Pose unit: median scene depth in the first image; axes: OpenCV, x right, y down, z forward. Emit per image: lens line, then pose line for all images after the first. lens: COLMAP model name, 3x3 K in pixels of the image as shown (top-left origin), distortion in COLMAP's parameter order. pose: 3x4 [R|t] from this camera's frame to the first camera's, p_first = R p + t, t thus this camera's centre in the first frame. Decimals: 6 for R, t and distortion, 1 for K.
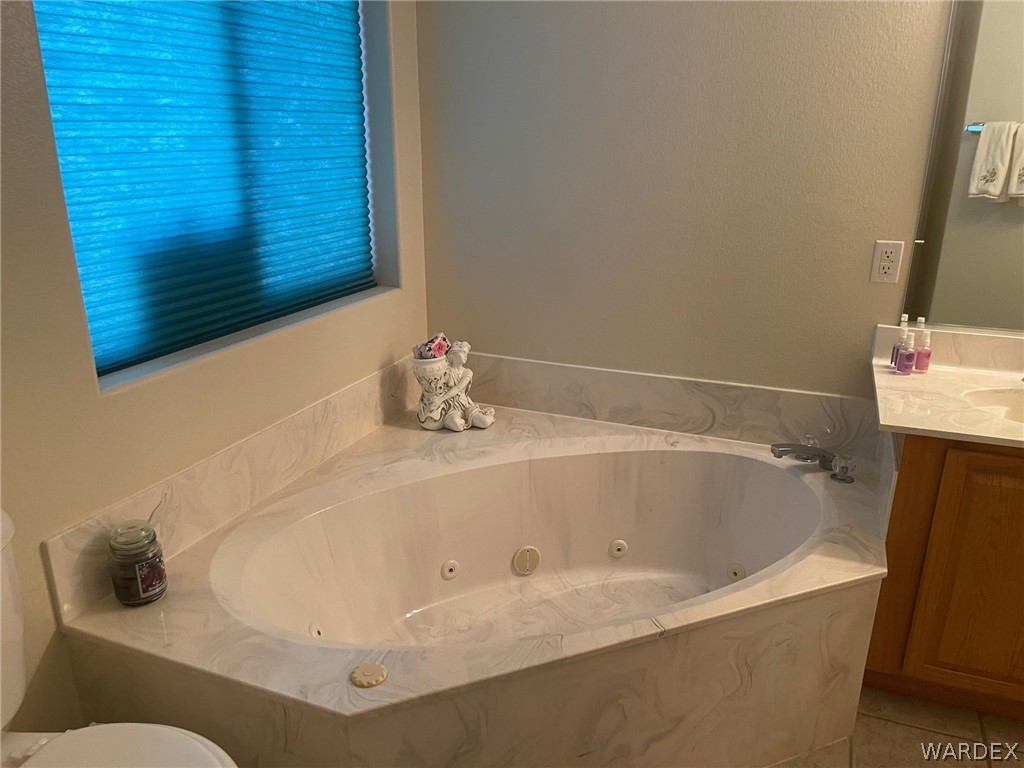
lens RADIAL K [[784.1, 0, 512.0], [0, 784.1, 384.0], [0, 0, 1]] dist [0.002872, -0.004882]
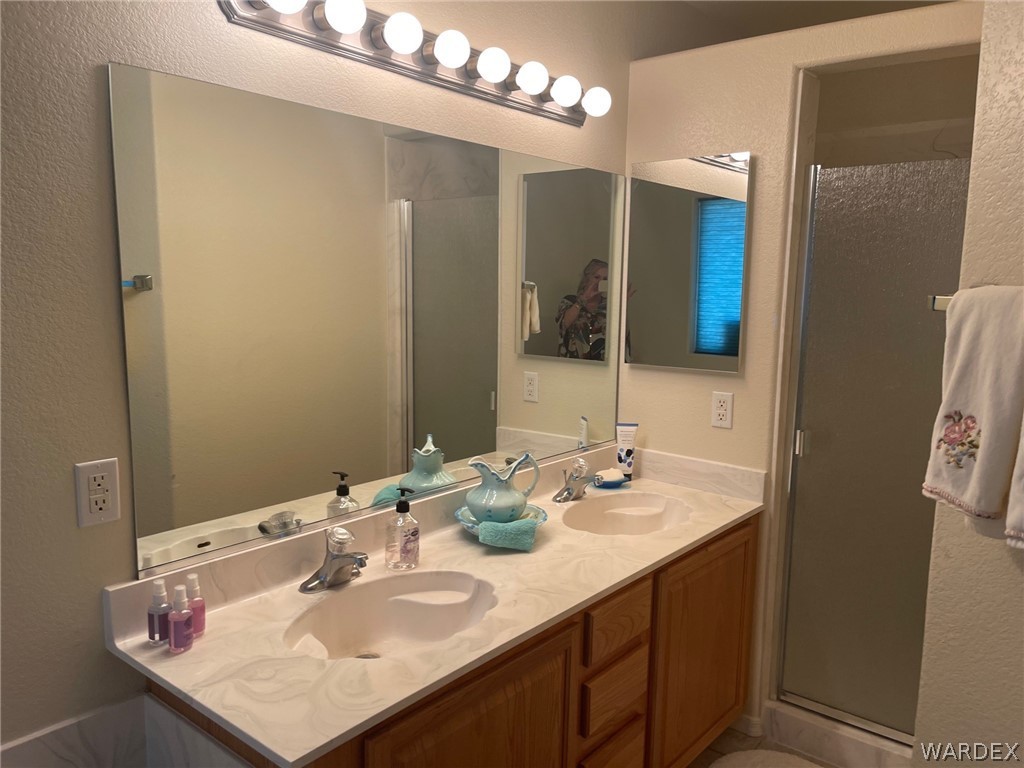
lens RADIAL K [[784.1, 0, 512.0], [0, 784.1, 384.0], [0, 0, 1]] dist [0.002872, -0.004882]
pose [[0.290398, -0.131552, 0.947820, -0.019424], [0.286247, 0.957092, 0.045137, -0.177542], [-0.913089, 0.258203, 0.315594, 0.479931]]
